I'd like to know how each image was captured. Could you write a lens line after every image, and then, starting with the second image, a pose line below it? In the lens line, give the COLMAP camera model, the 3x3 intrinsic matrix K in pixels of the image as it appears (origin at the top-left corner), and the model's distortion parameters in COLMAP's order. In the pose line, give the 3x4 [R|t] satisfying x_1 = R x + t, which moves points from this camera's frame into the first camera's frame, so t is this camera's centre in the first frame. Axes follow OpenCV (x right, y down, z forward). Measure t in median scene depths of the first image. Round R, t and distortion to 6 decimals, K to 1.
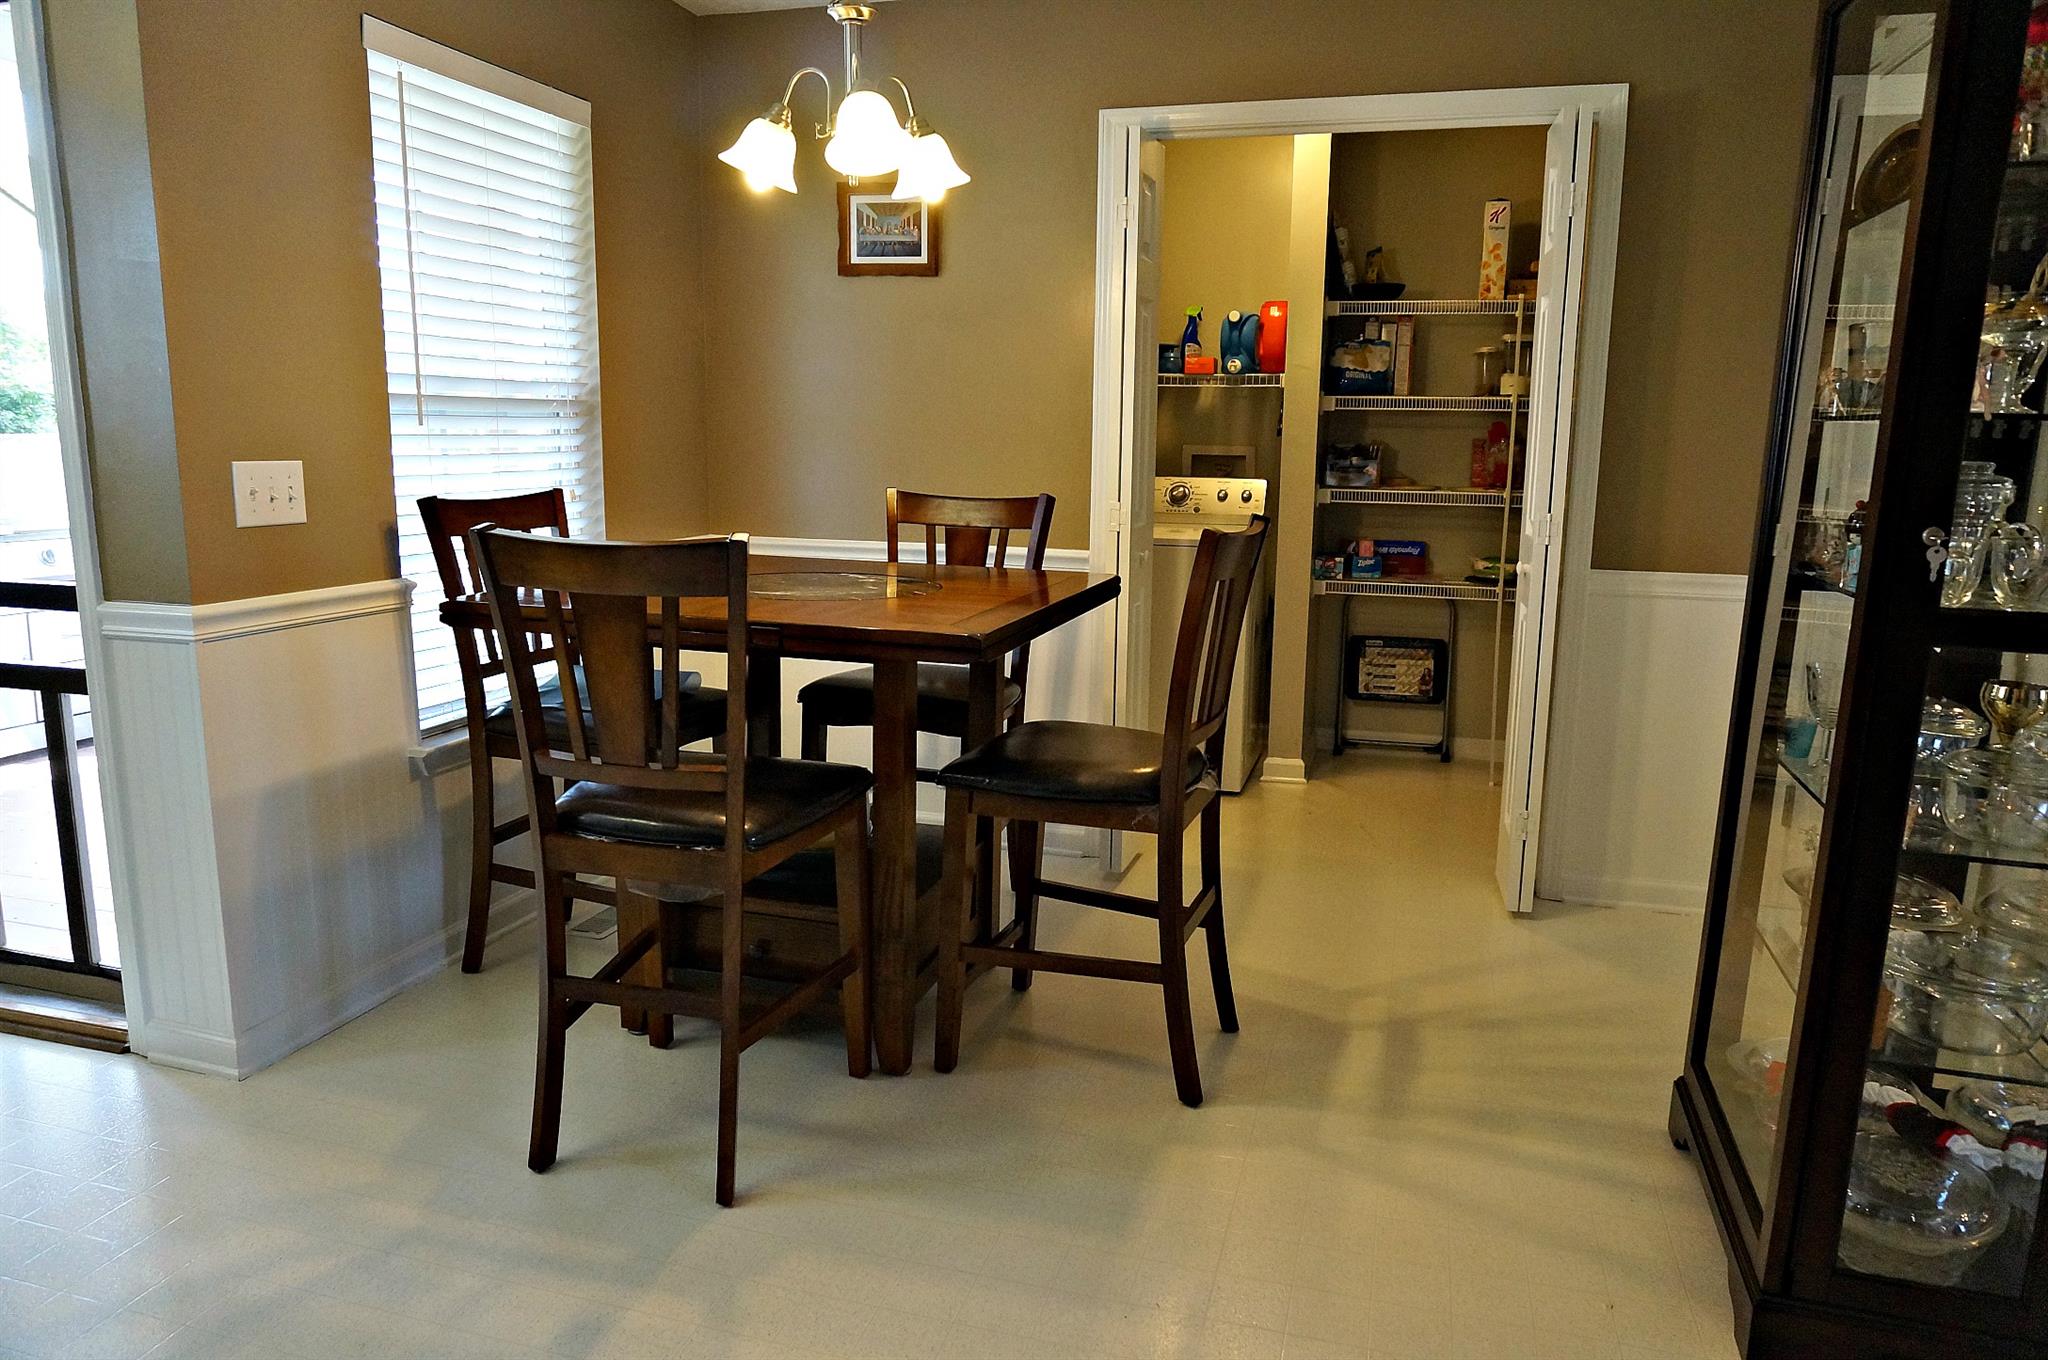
lens RADIAL K [[1351.1, 0, 1017.8], [0, 1351.1, 673.2], [0, 0, 1]] dist [-0.026674, 0.019193]
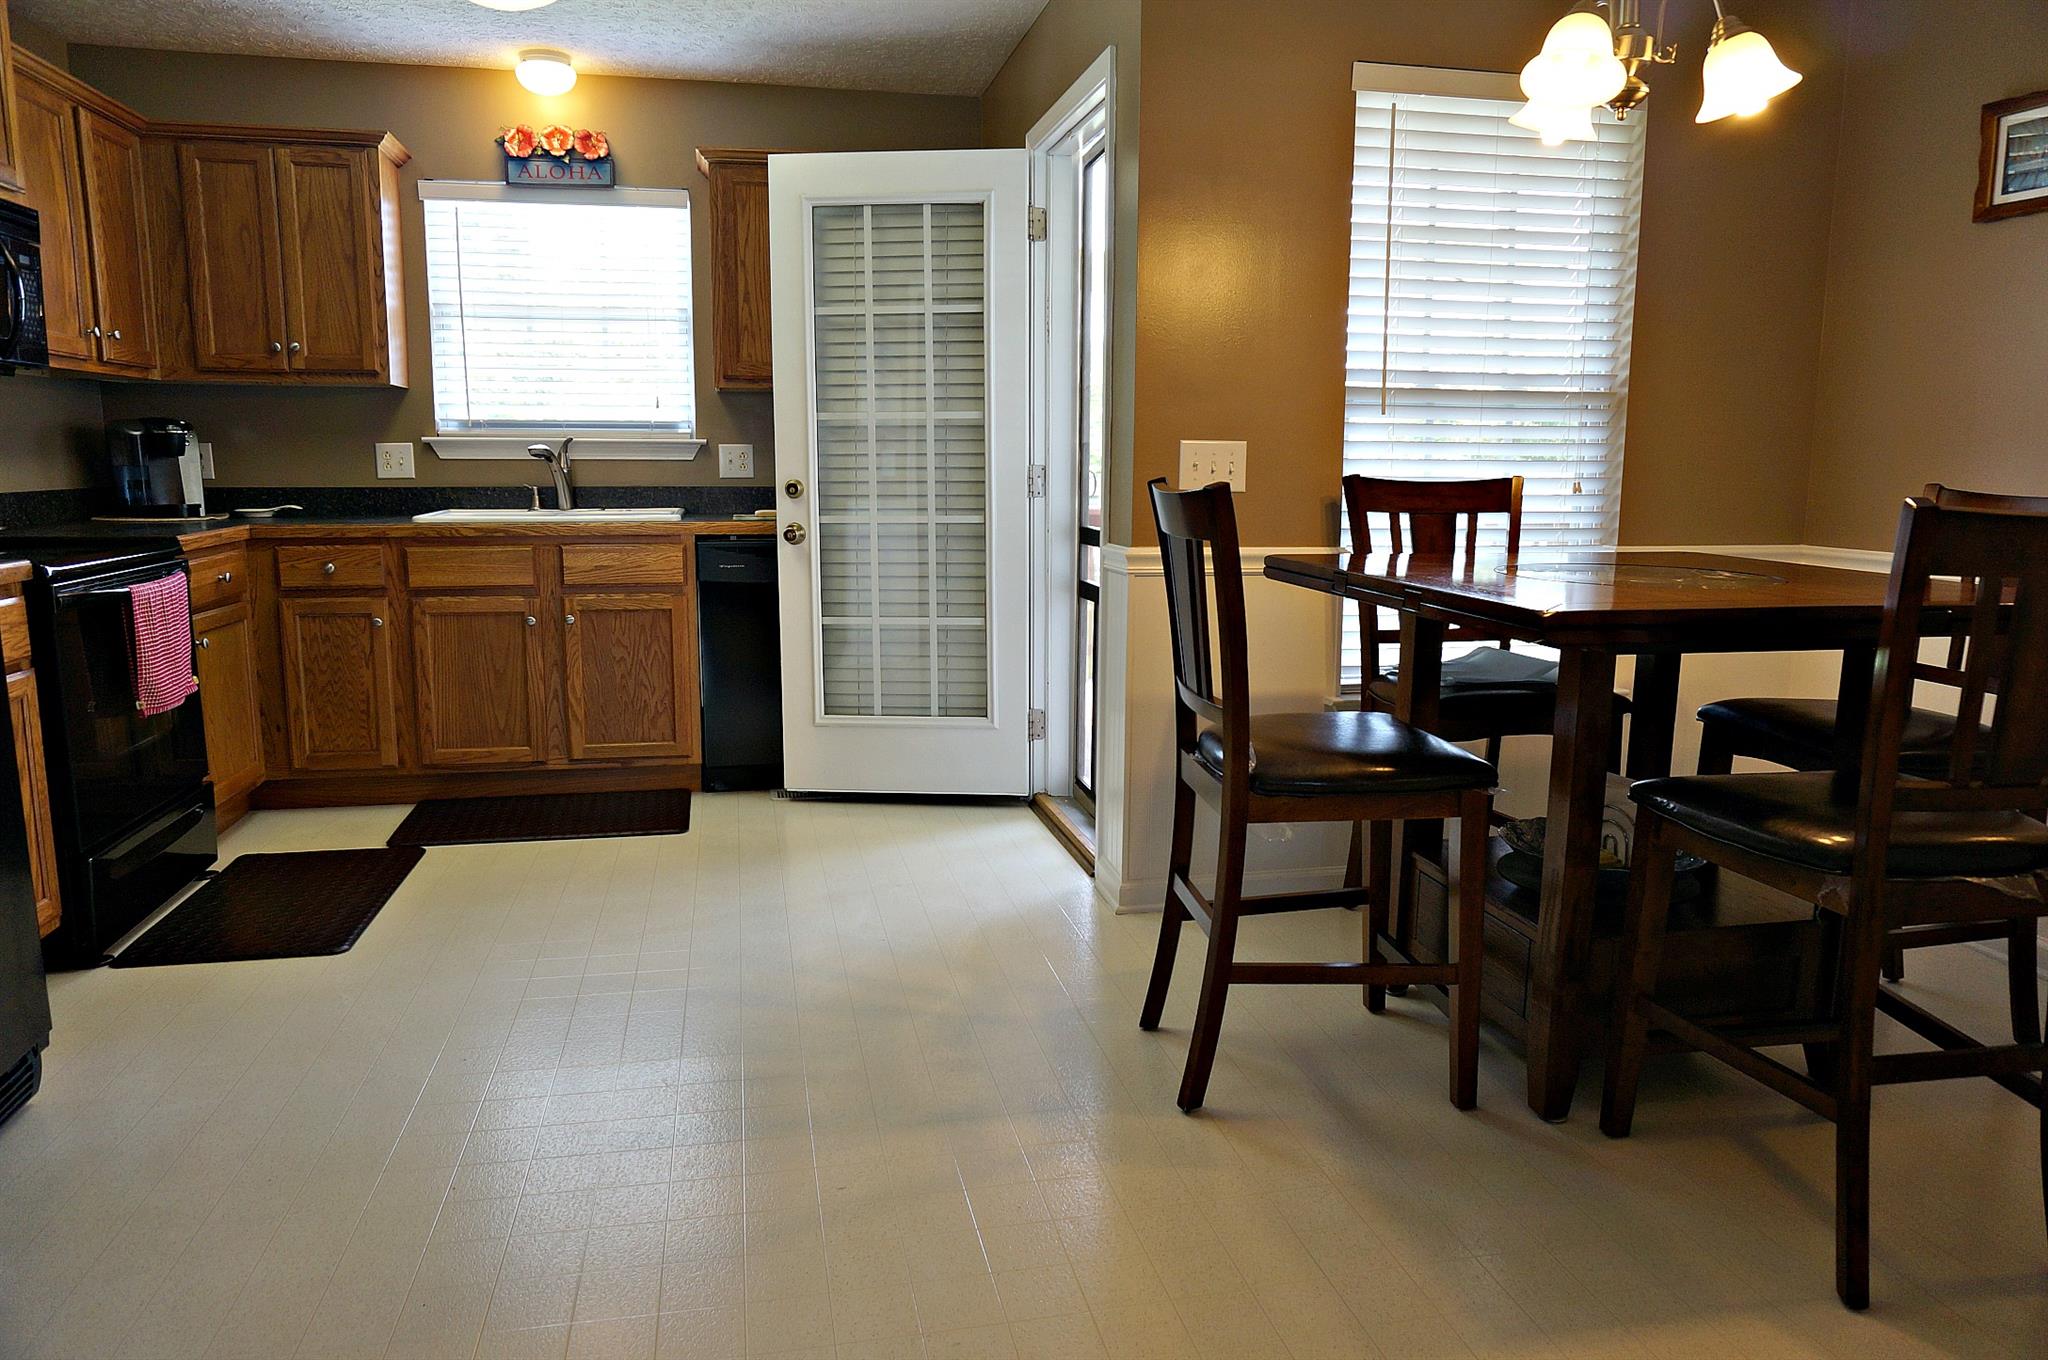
lens RADIAL K [[1351.1, 0, 1016.4], [0, 1351.1, 686.3], [0, 0, 1]] dist [-0.026674, 0.019193]
pose [[0.496454, 0.132507, -0.857890, 0.407312], [-0.151119, 0.986383, 0.064902, 0.012179], [0.854808, 0.097423, 0.509718, 0.189469]]
